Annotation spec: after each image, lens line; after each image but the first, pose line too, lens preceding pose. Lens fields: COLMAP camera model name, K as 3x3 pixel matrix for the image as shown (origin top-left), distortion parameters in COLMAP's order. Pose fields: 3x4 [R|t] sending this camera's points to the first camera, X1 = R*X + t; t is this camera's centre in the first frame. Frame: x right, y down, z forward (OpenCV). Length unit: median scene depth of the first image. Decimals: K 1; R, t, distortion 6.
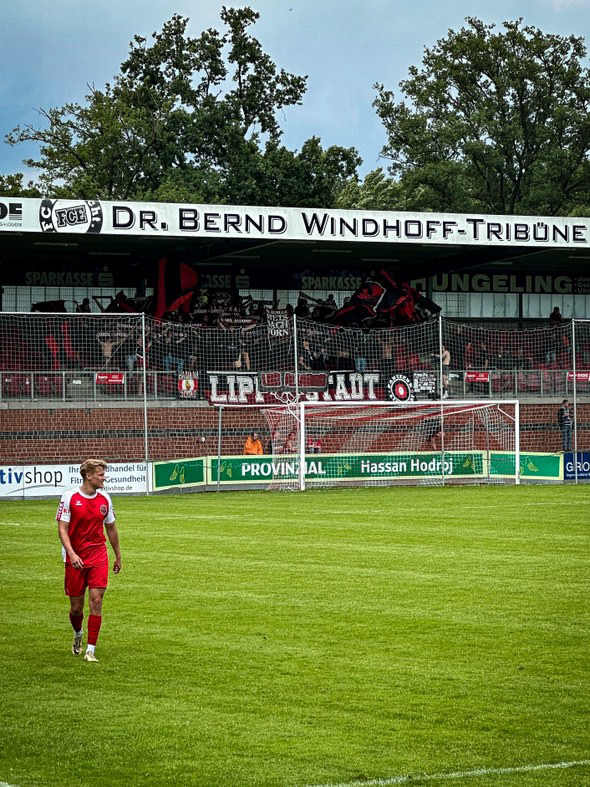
lens RADIAL K [[2695.7, 0, 283.0], [0, 2695.7, 439.7], [0, 0, 1]] dist [0.086588, 0.000000]
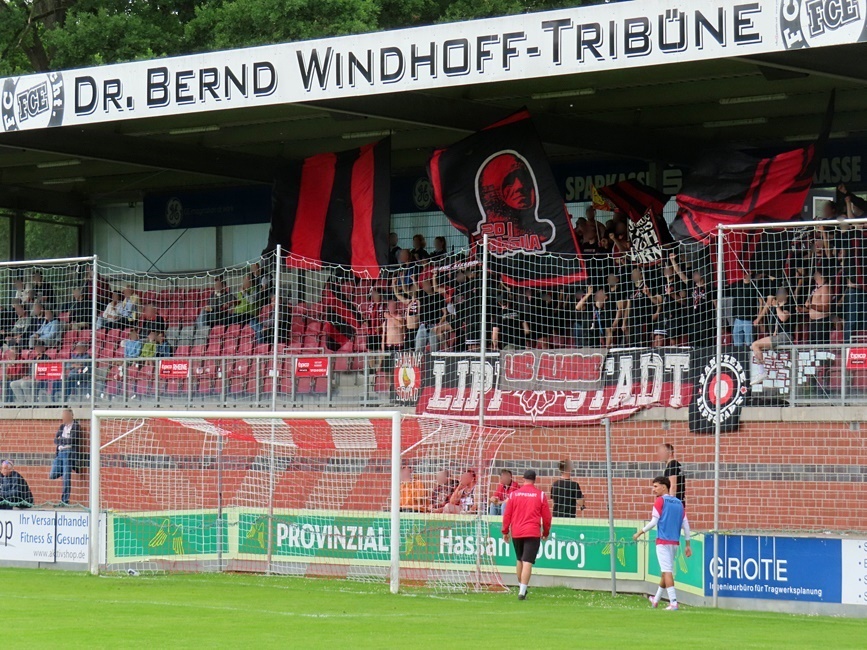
lens RADIAL K [[3799.7, 0, 446.8], [0, 3799.7, 346.5], [0, 0, 1]] dist [0.058490, 0.000000]
pose [[0.142798, -0.008464, -0.989716, 0.721658], [-0.015839, 0.999816, -0.010836, -0.018432], [0.989625, 0.017224, 0.142638, 0.896820]]
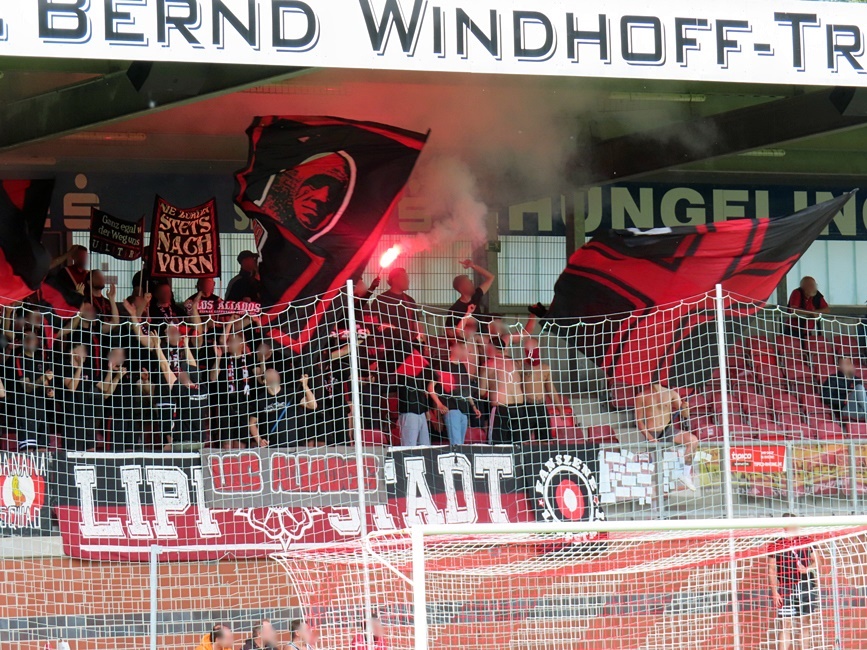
lens RADIAL K [[6306.8, 0, 432.5], [0, 6306.8, 321.6], [0, 0, 1]] dist [-0.019343, 0.000000]
pose [[0.987246, -0.018080, 0.158170, -0.110773], [0.027419, 0.997994, -0.057067, 0.005703], [-0.156821, 0.060676, 0.985761, 0.185047]]
